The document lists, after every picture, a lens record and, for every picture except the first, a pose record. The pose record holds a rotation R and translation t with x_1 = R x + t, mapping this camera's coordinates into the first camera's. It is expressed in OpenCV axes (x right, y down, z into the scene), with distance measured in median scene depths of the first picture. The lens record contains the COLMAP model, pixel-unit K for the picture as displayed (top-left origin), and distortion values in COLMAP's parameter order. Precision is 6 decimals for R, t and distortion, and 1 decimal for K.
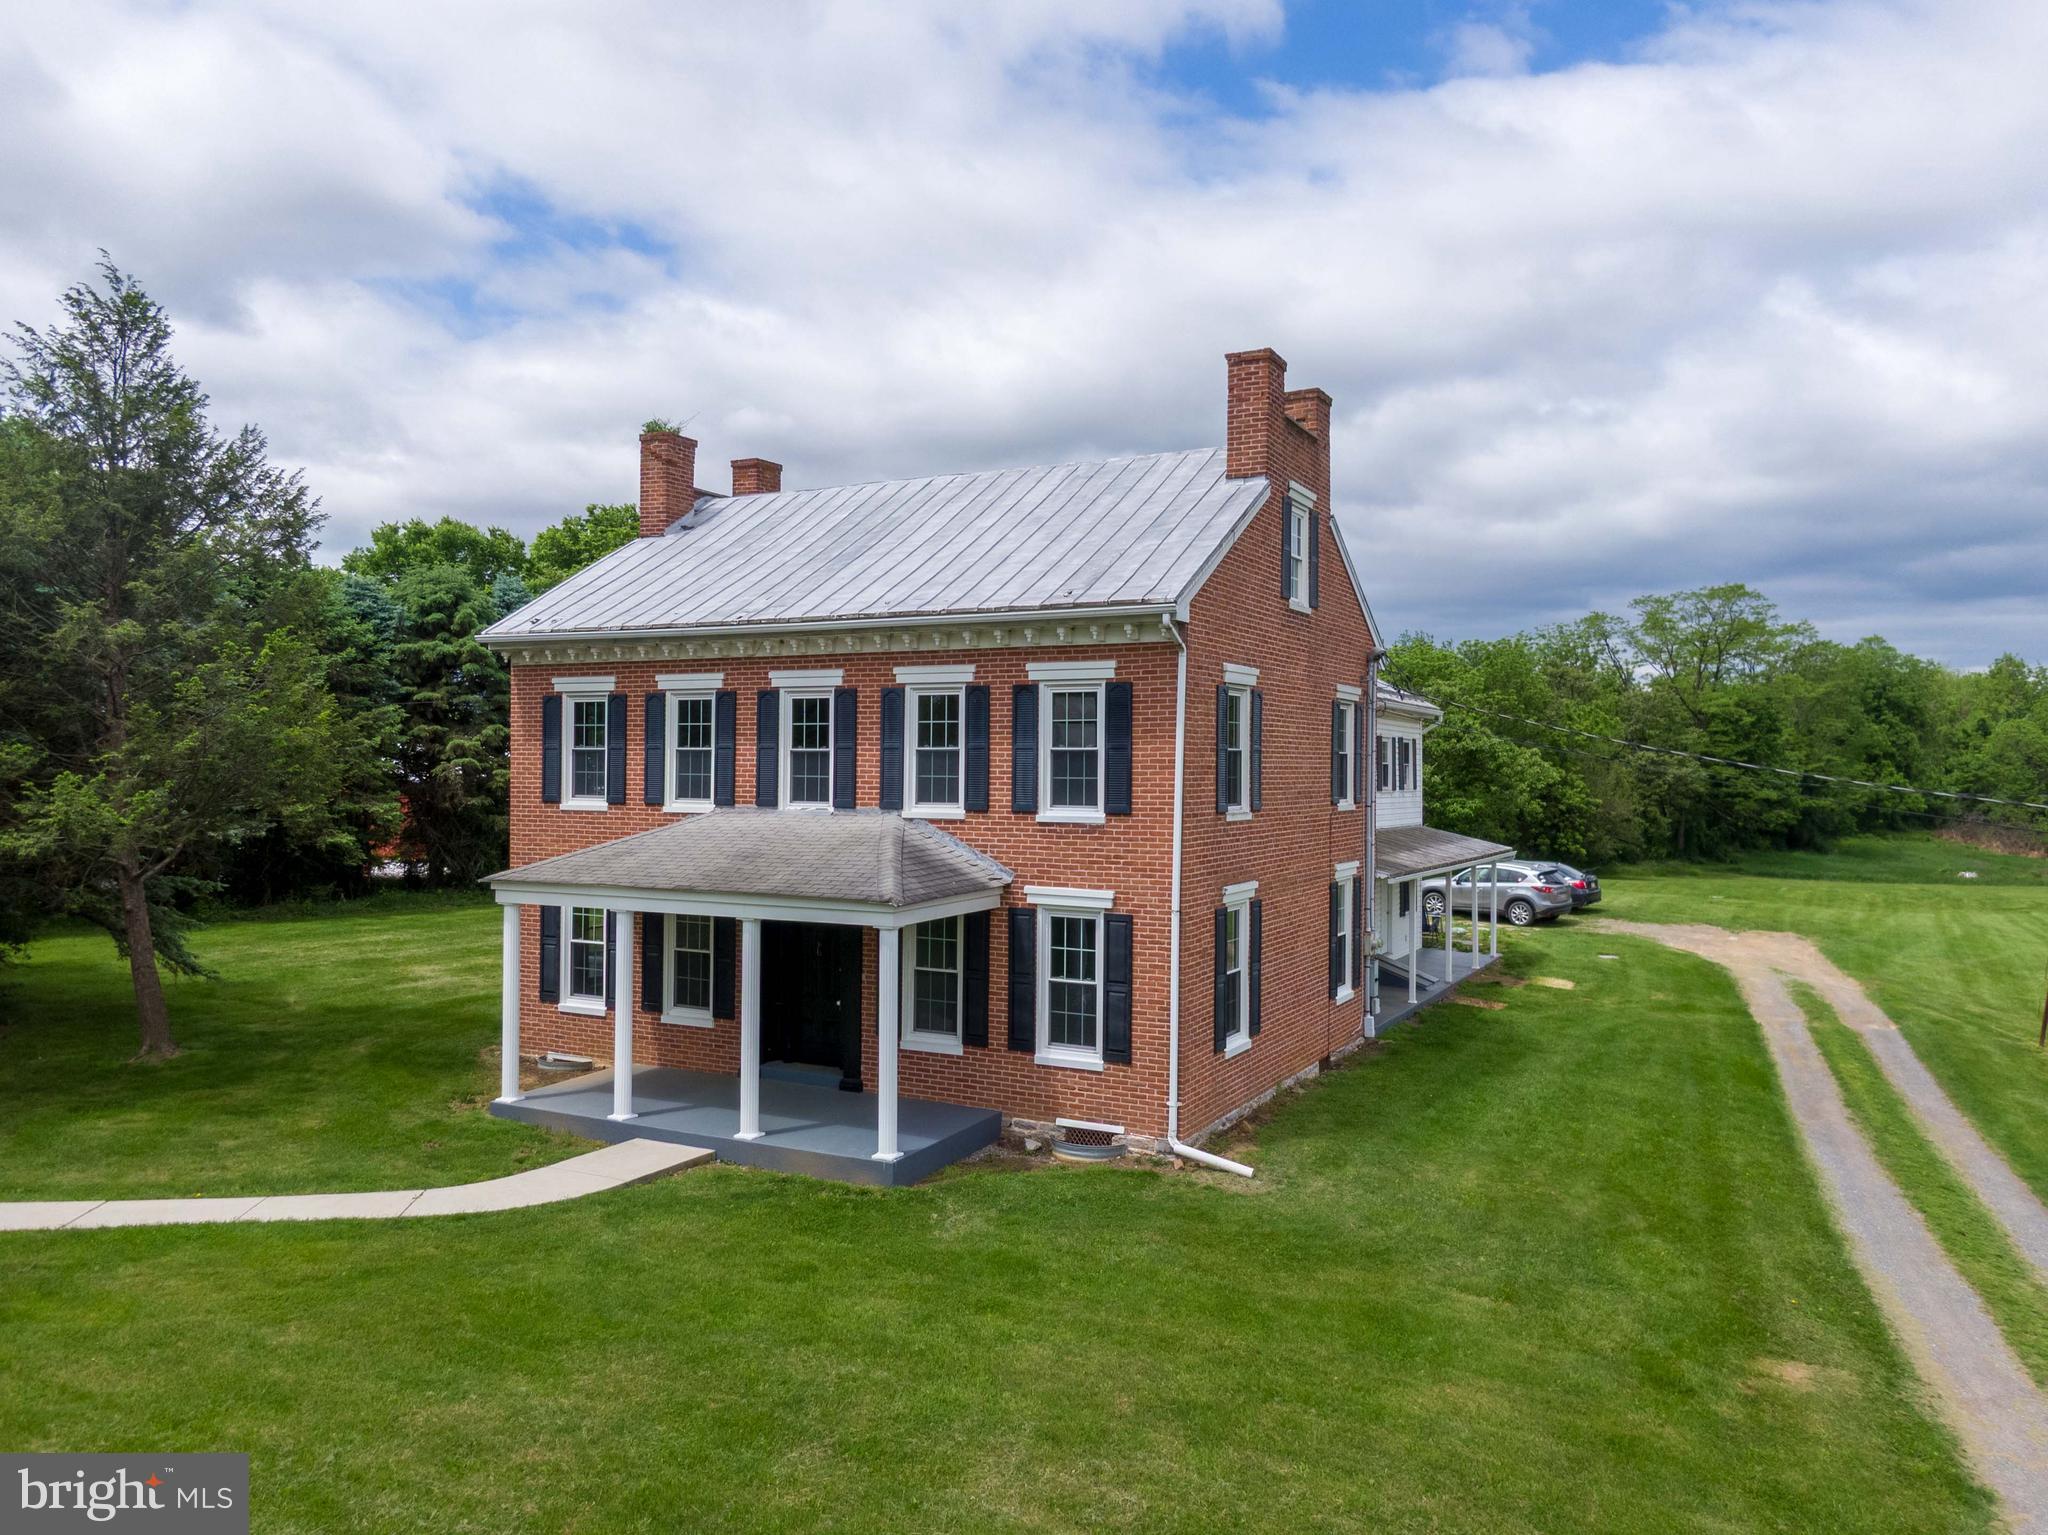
lens RADIAL K [[1440.8, 0, 1024.0], [0, 1440.8, 767.5], [0, 0, 1]] dist [0.074811, -0.093598]
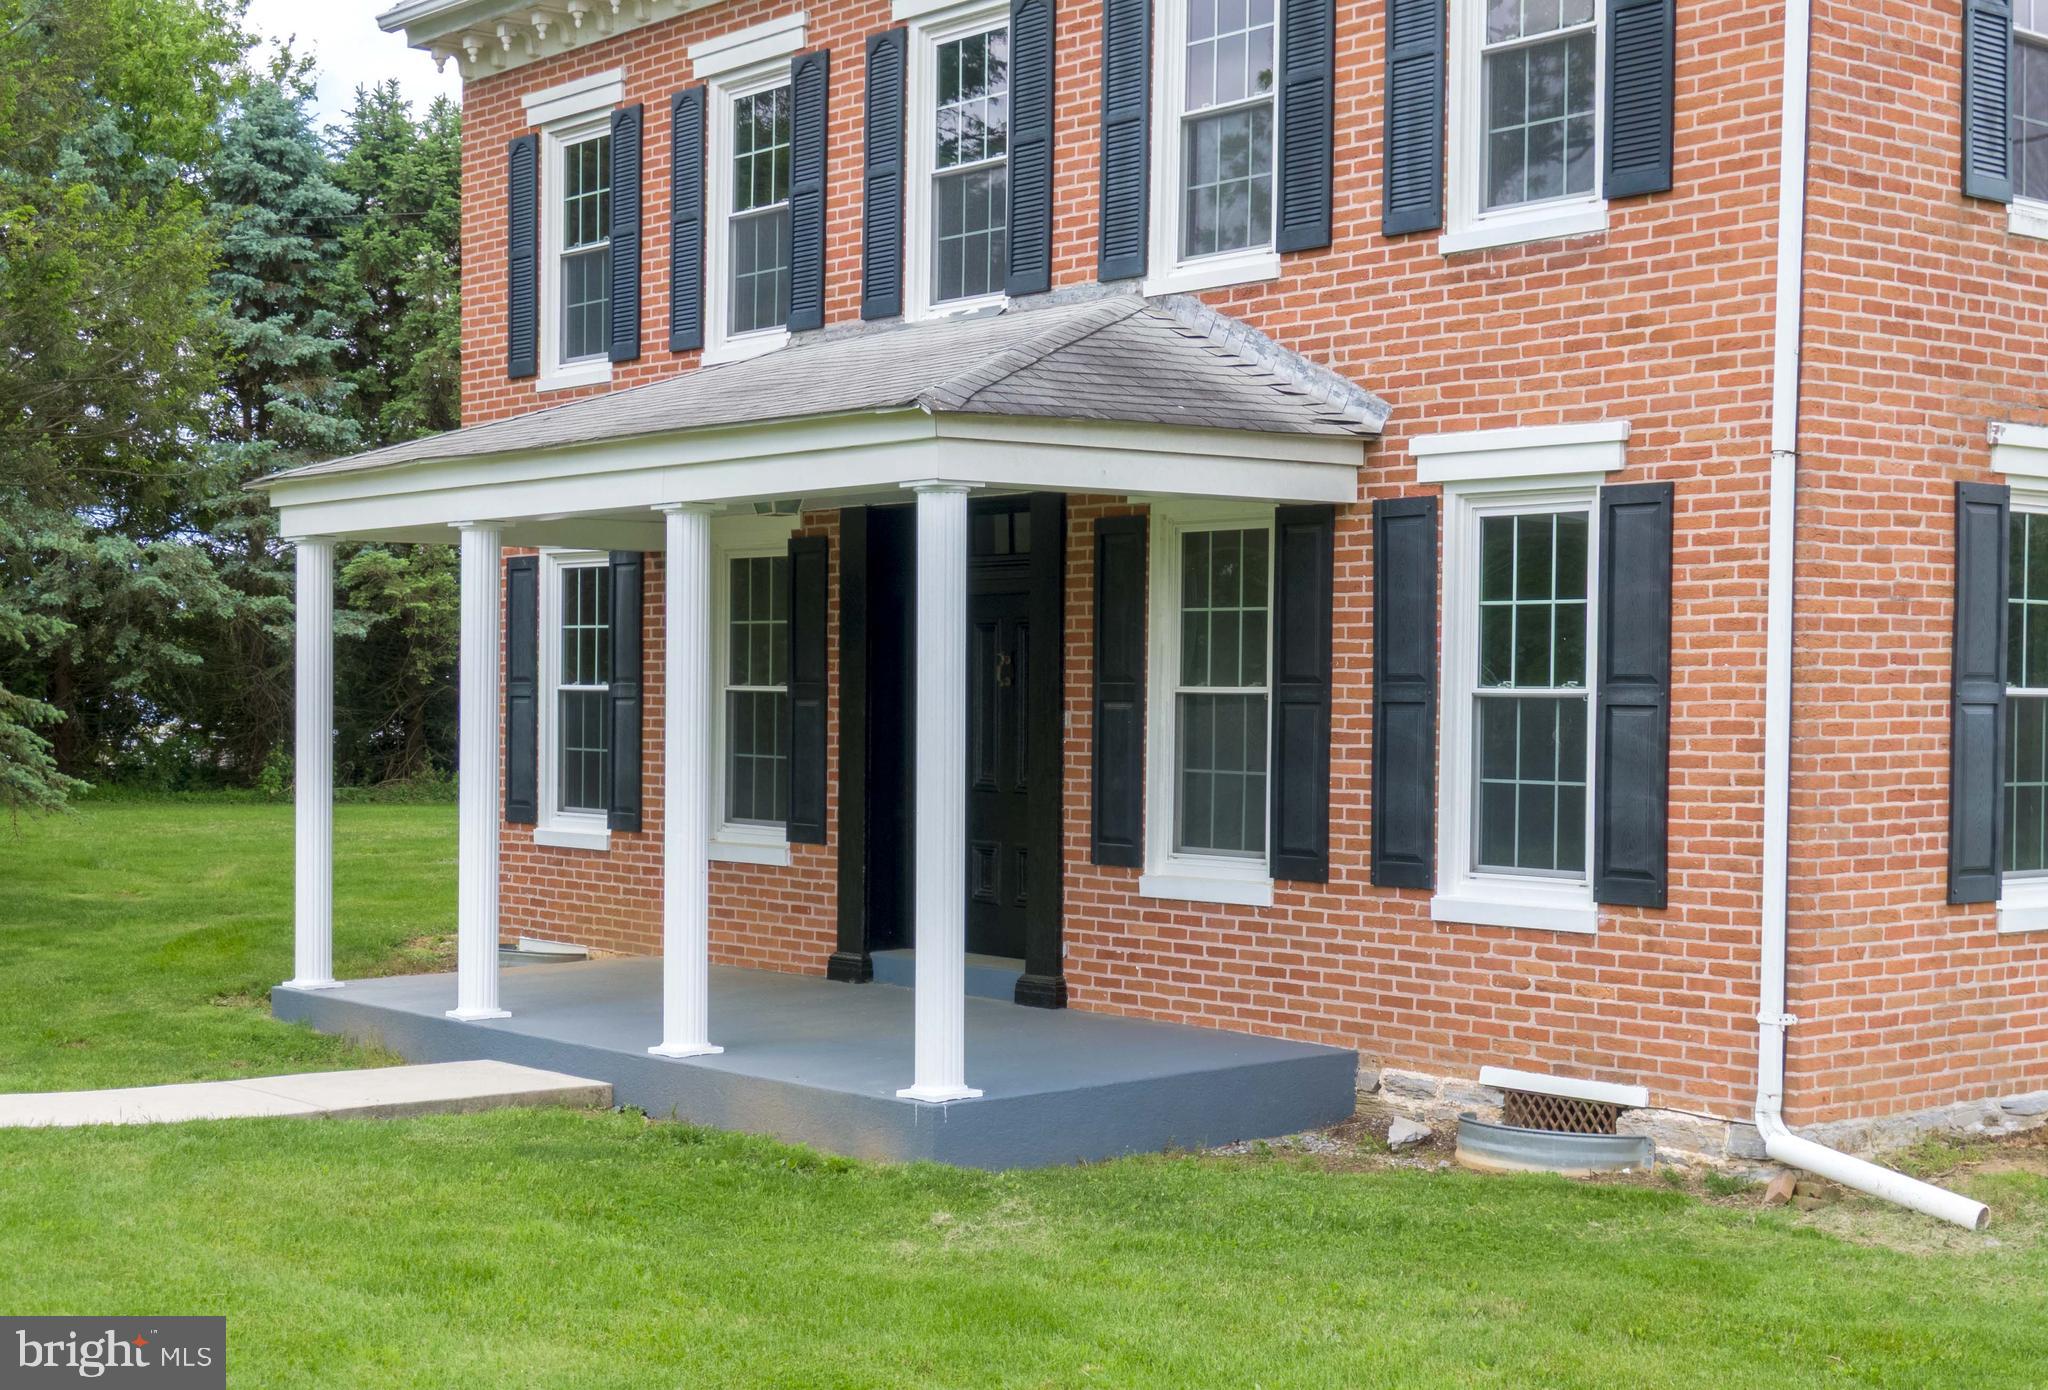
lens RADIAL K [[2870.4, 0, 1021.6], [0, 2870.4, 785.2], [0, 0, 1]] dist [0.010175, 0.000165]
pose [[0.922521, 0.010845, -0.385795, 0.187795], [0.000072, 0.999600, 0.028271, 0.147534], [0.385948, -0.026108, 0.922151, 0.285944]]
